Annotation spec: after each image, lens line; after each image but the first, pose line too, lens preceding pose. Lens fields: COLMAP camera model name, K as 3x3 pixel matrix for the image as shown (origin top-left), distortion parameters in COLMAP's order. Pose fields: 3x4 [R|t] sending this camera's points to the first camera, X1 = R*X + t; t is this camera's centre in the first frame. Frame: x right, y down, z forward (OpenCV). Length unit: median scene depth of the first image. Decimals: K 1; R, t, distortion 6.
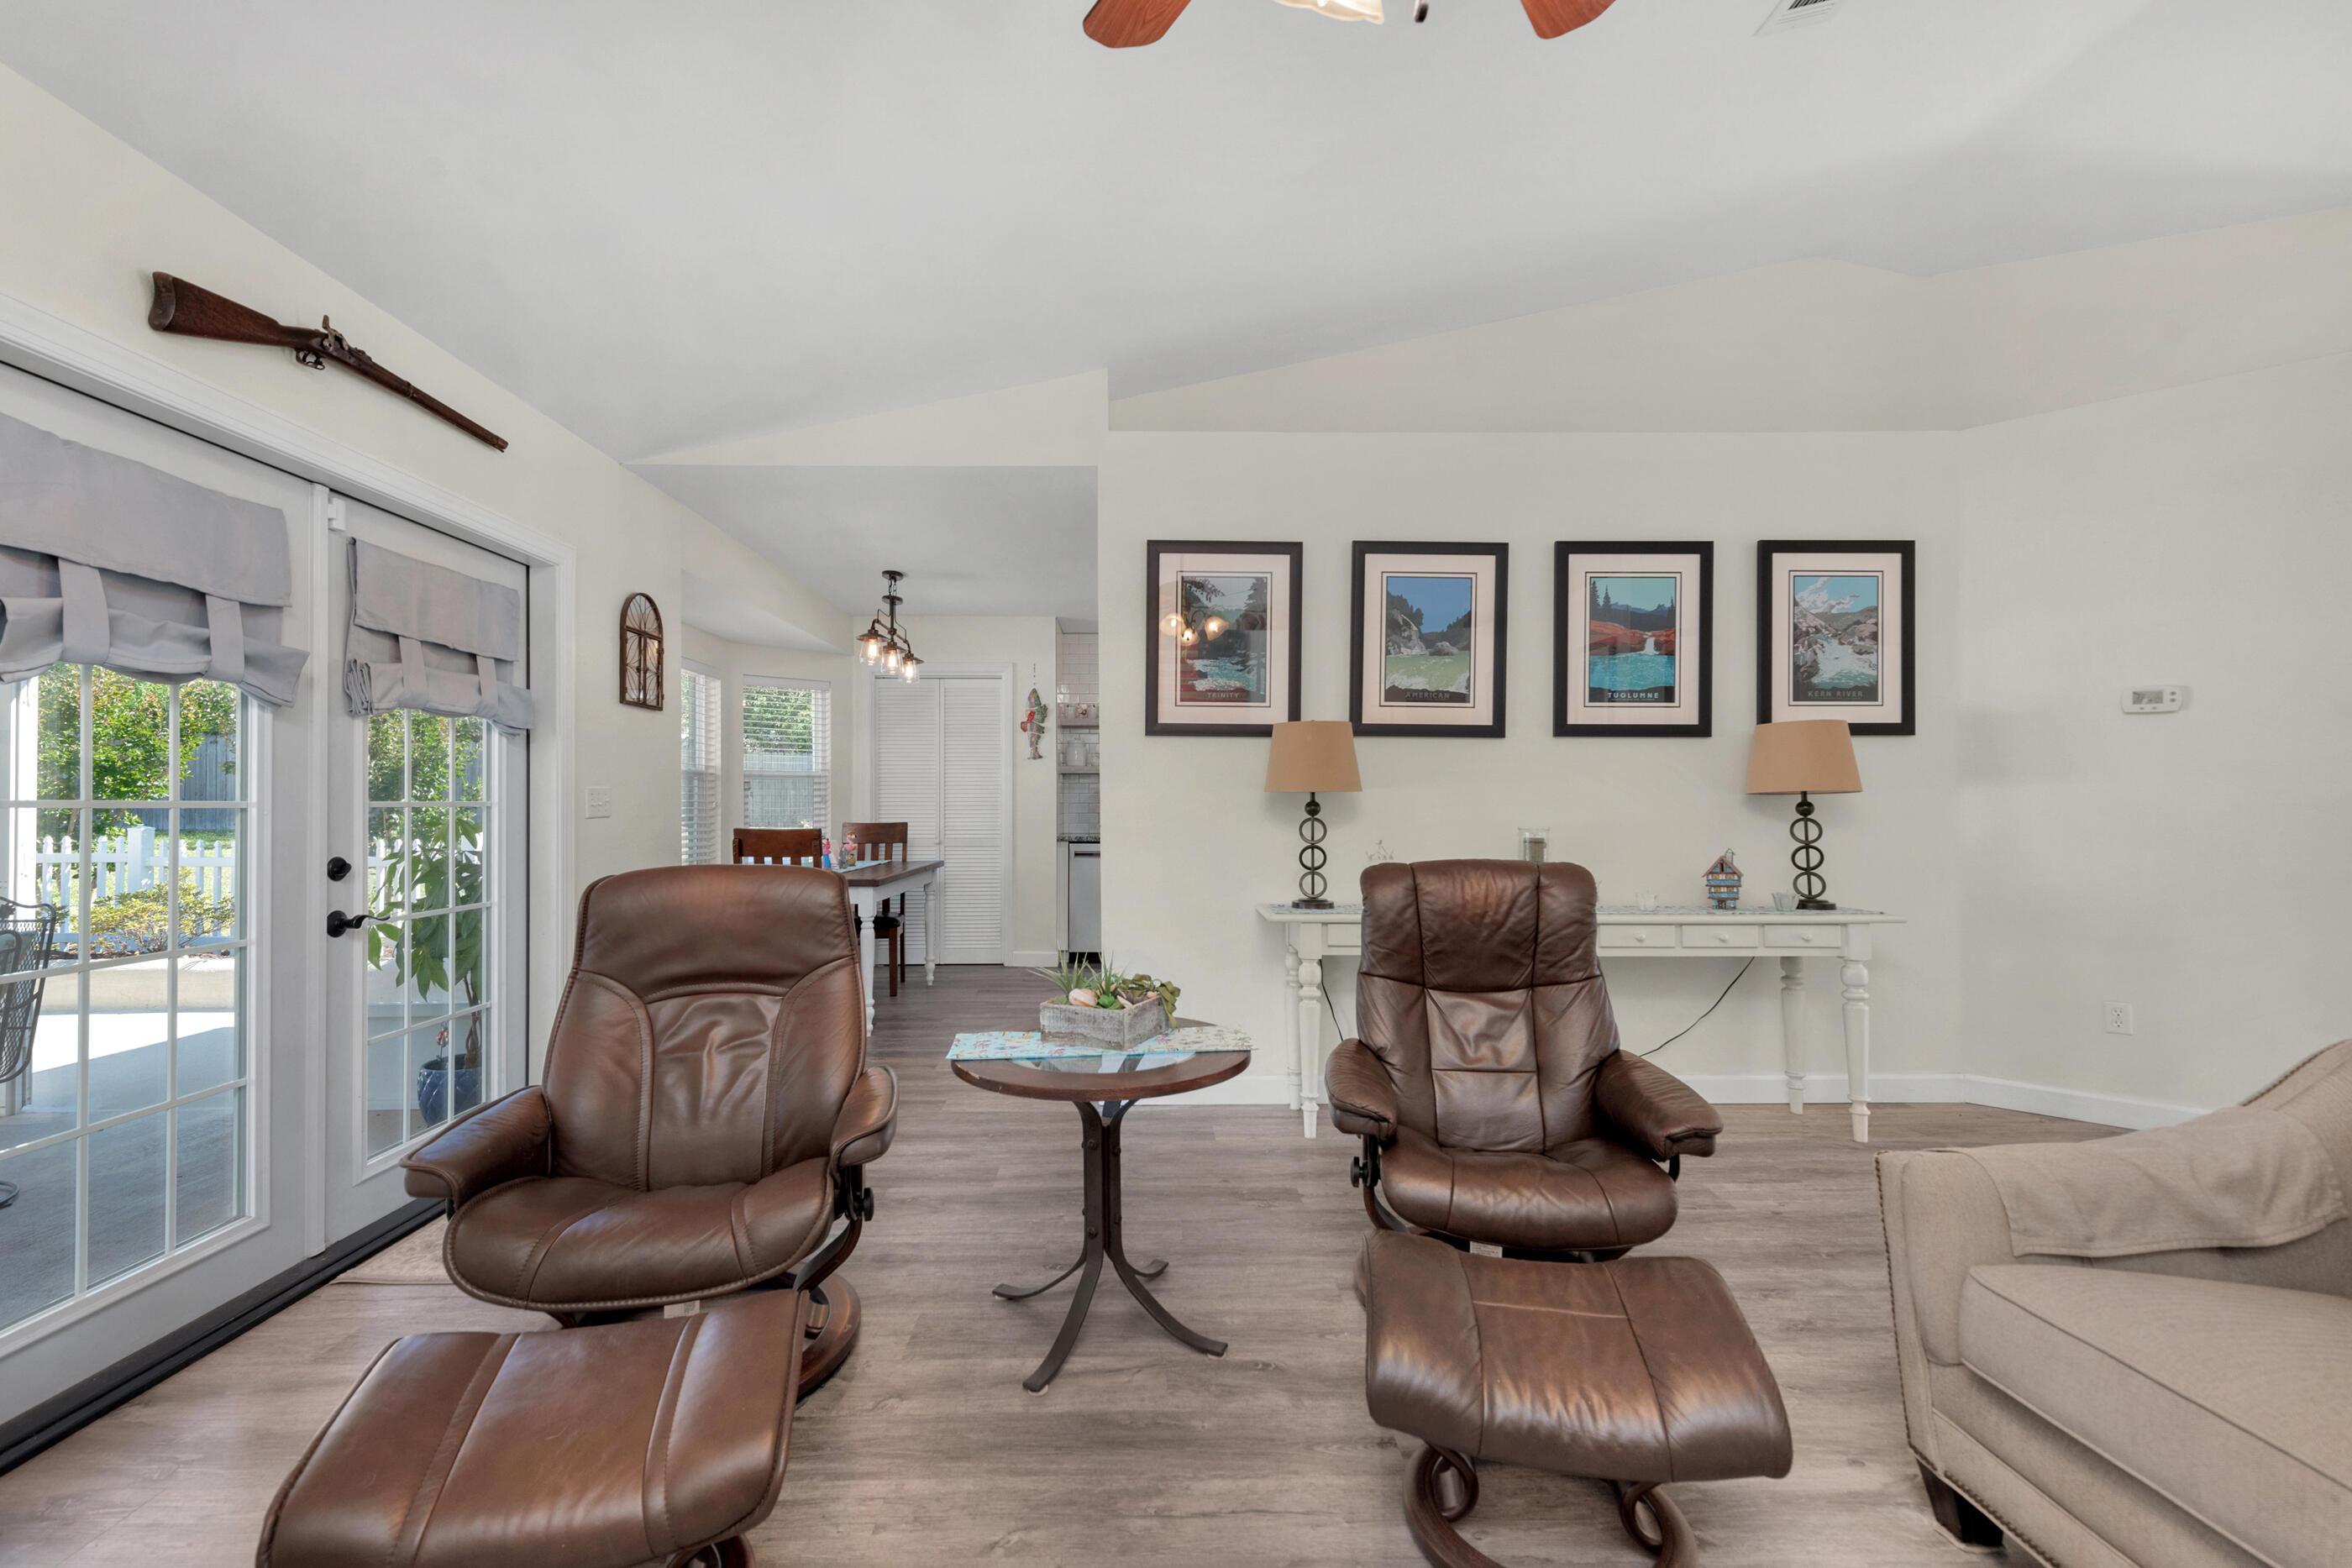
lens RADIAL K [[1002.0, 0, 1124.8], [0, 1002.0, 796.1], [0, 0, 1]] dist [-0.000997, -0.000481]
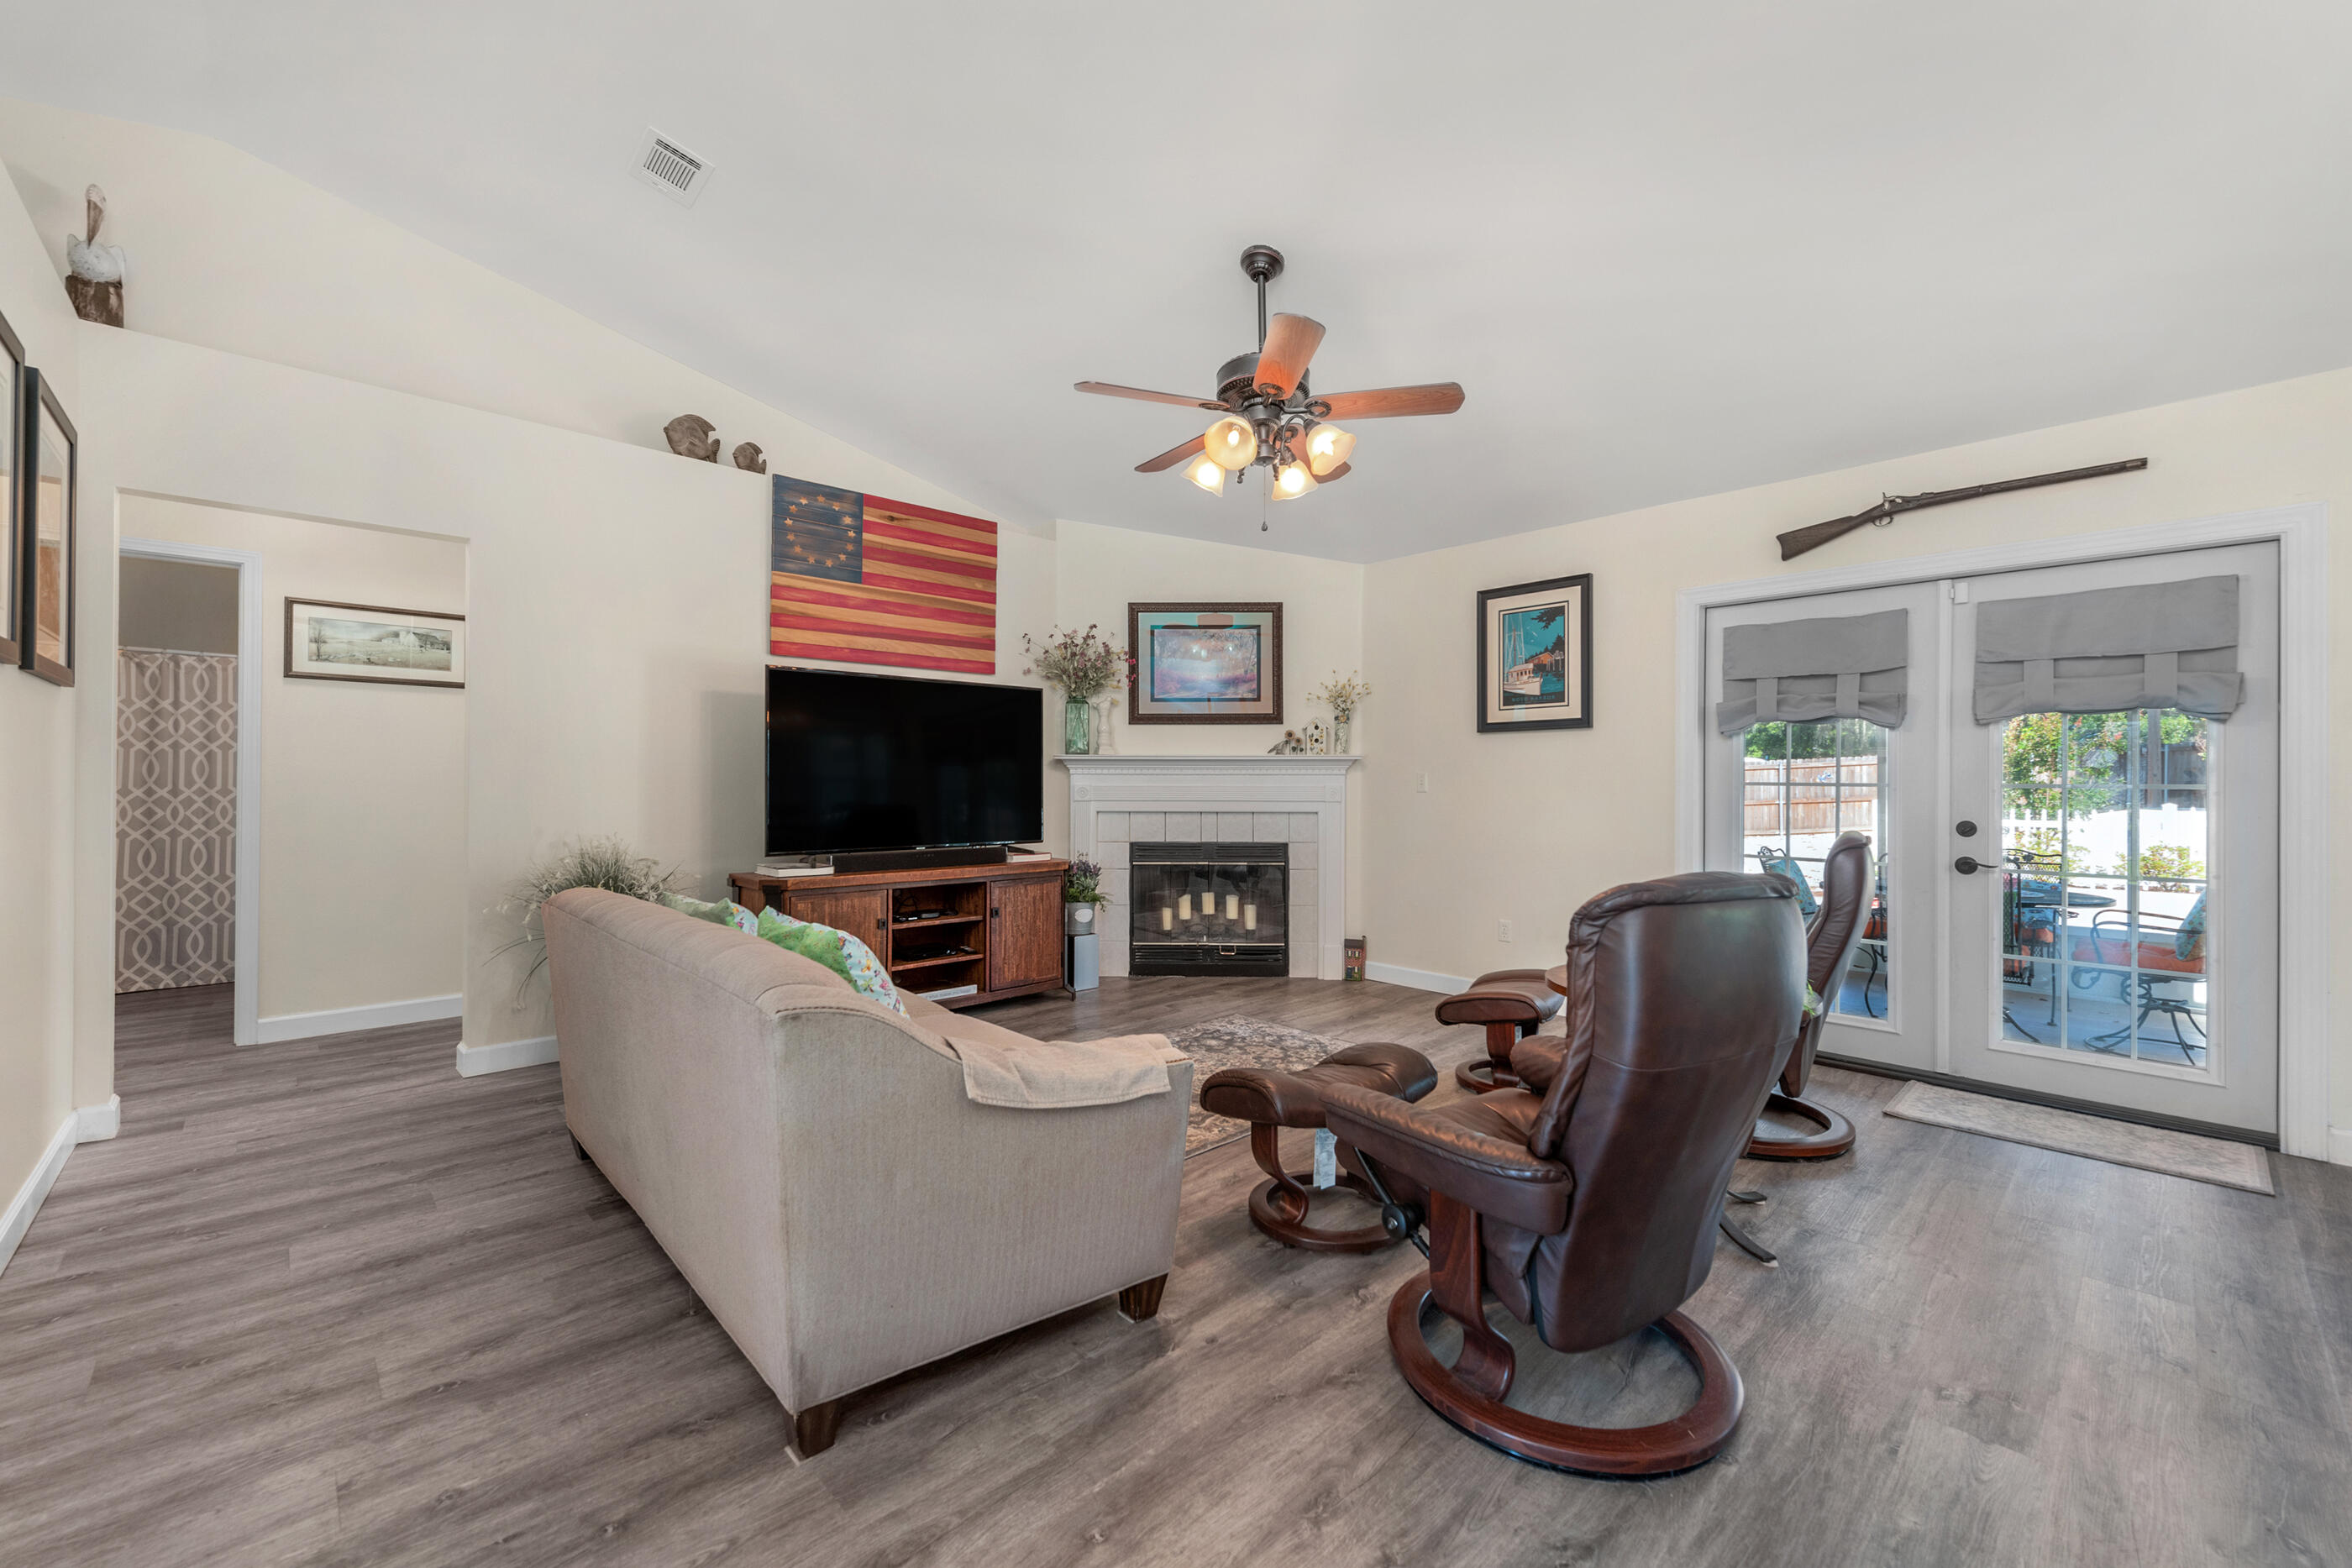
lens RADIAL K [[928.1, 0, 1171.5], [0, 928.1, 781.0], [0, 0, 1]] dist [0.012680, -0.003338]
pose [[-0.740966, 0.000034, -0.671542, 0.702079], [0.005768, 0.999963, -0.006313, 0.002055], [0.671518, -0.008552, -0.740939, 0.845619]]
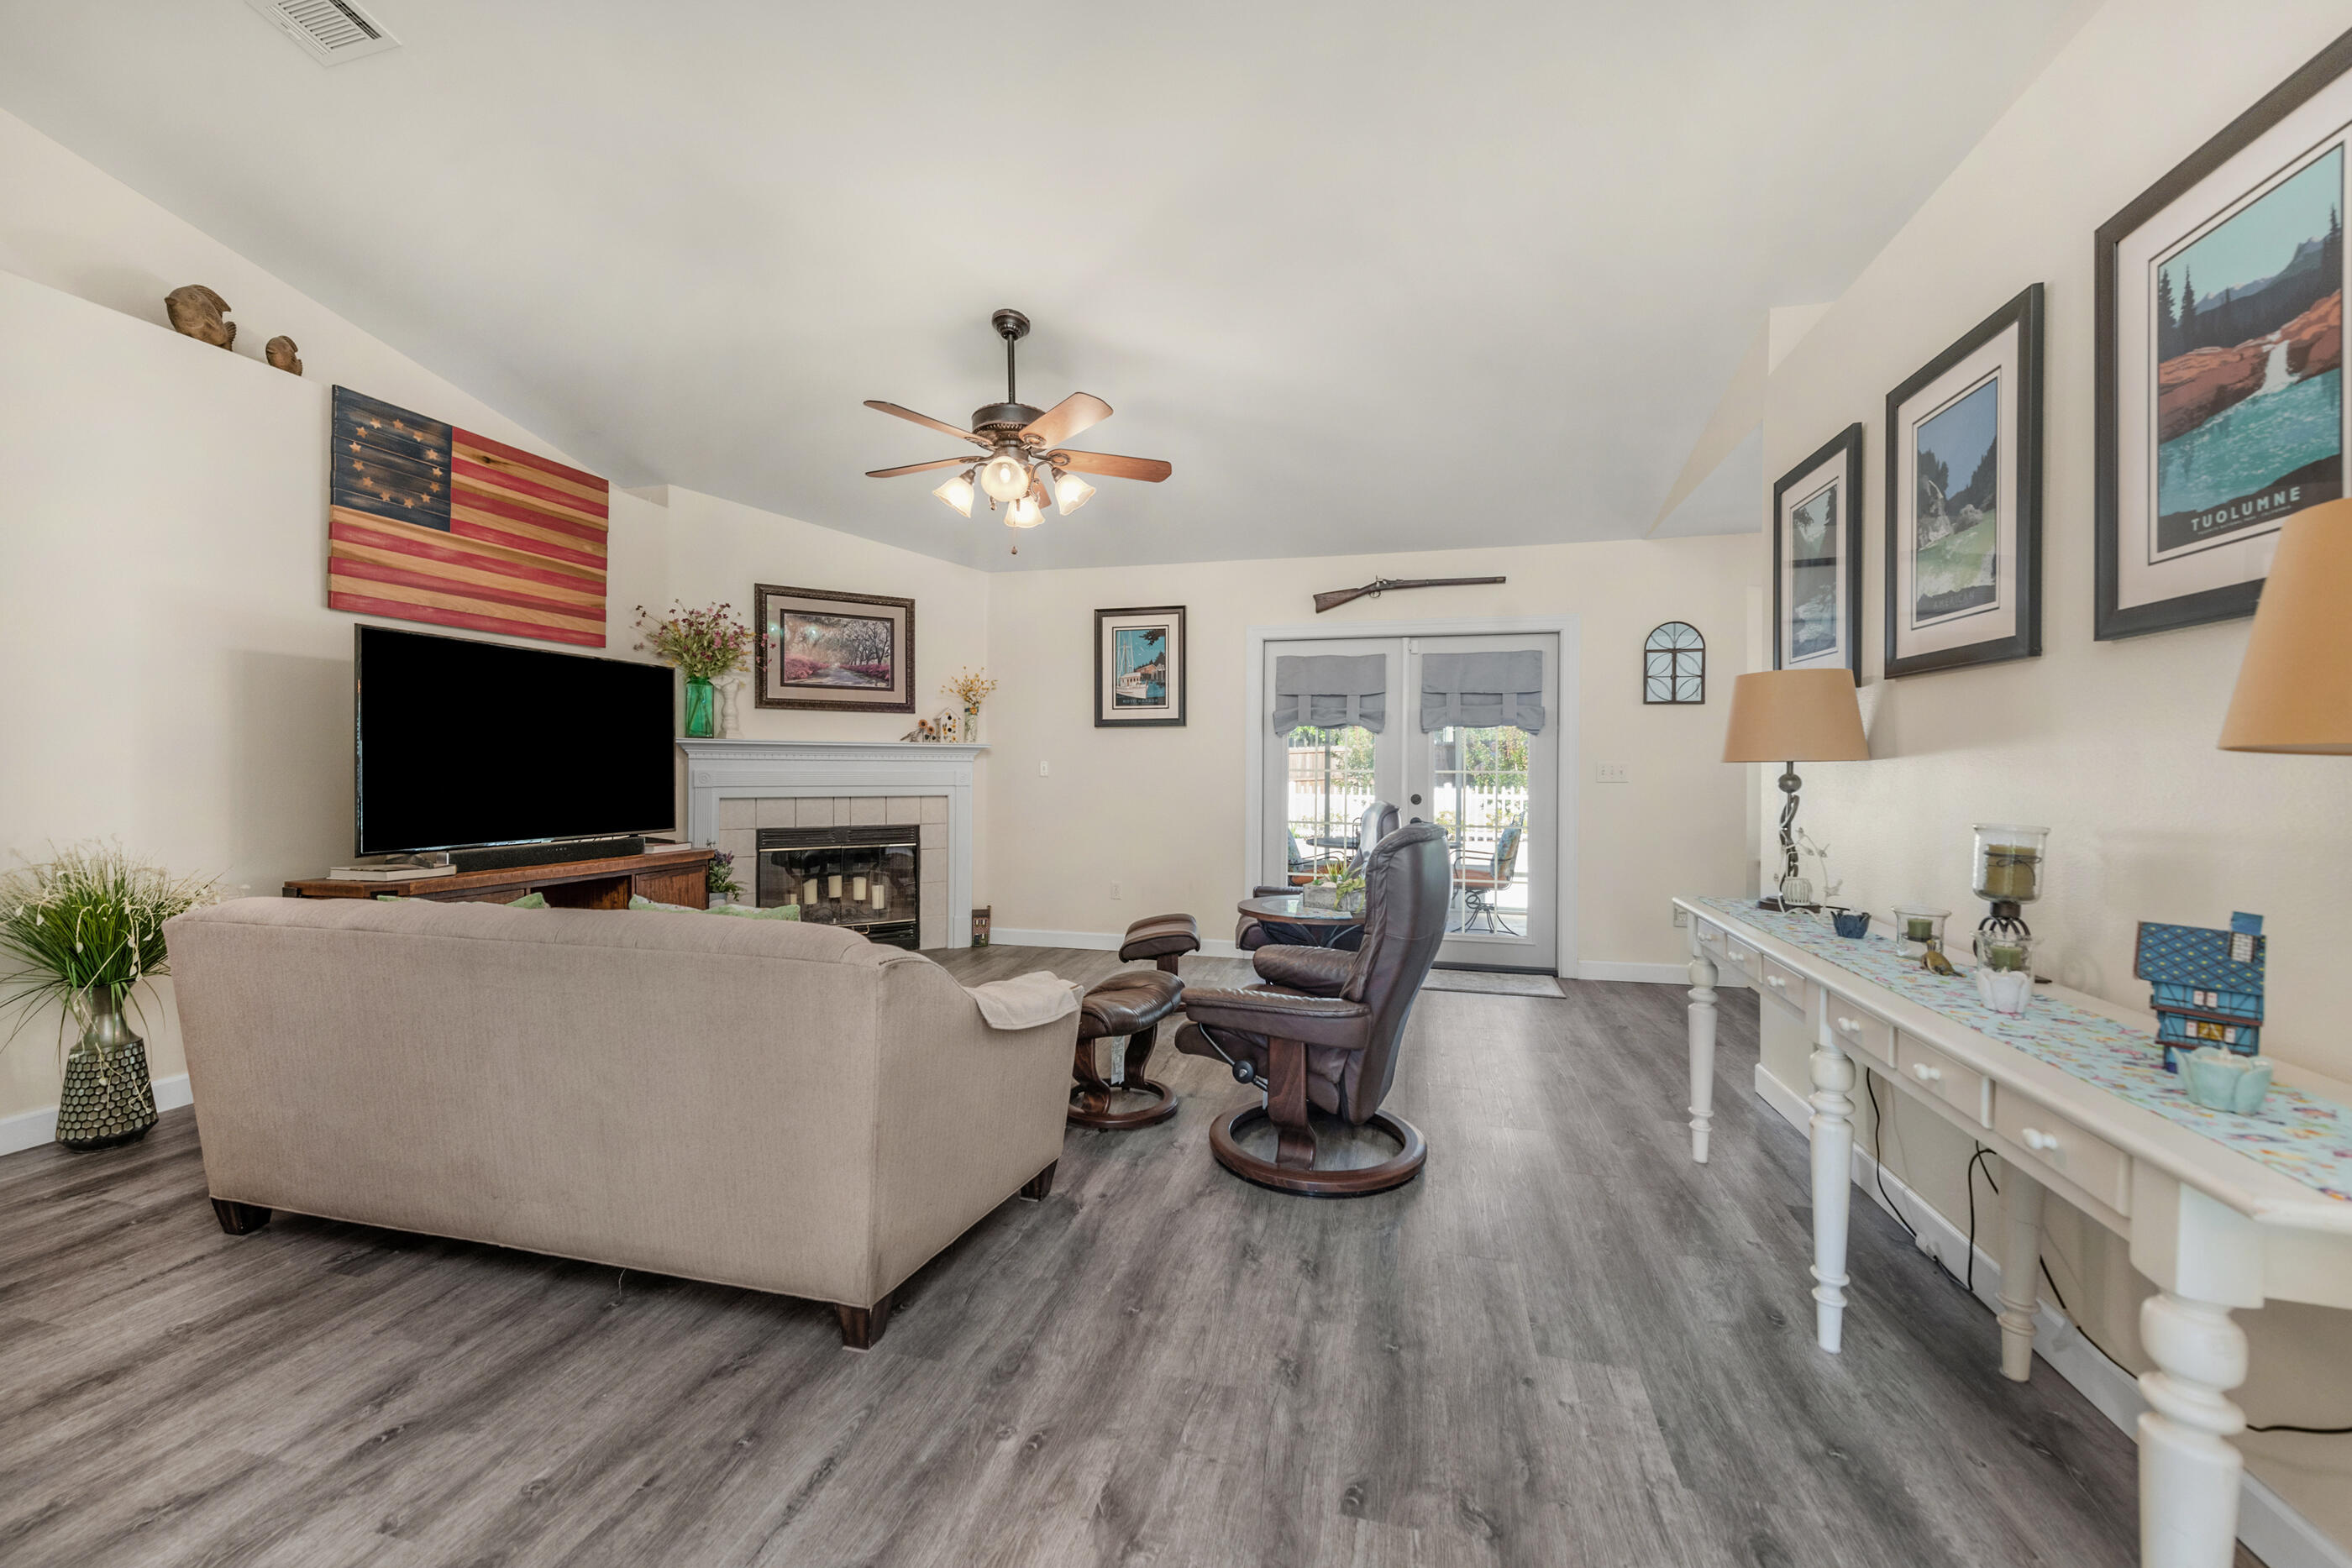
lens RADIAL K [[928.1, 0, 1146.2], [0, 928.1, 771.7], [0, 0, 1]] dist [0.012680, -0.003338]
pose [[-0.284382, 0.004007, -0.958703, 0.986866], [0.004587, 0.999986, 0.002819, -0.000460], [0.958700, -0.003596, -0.284396, 0.692041]]
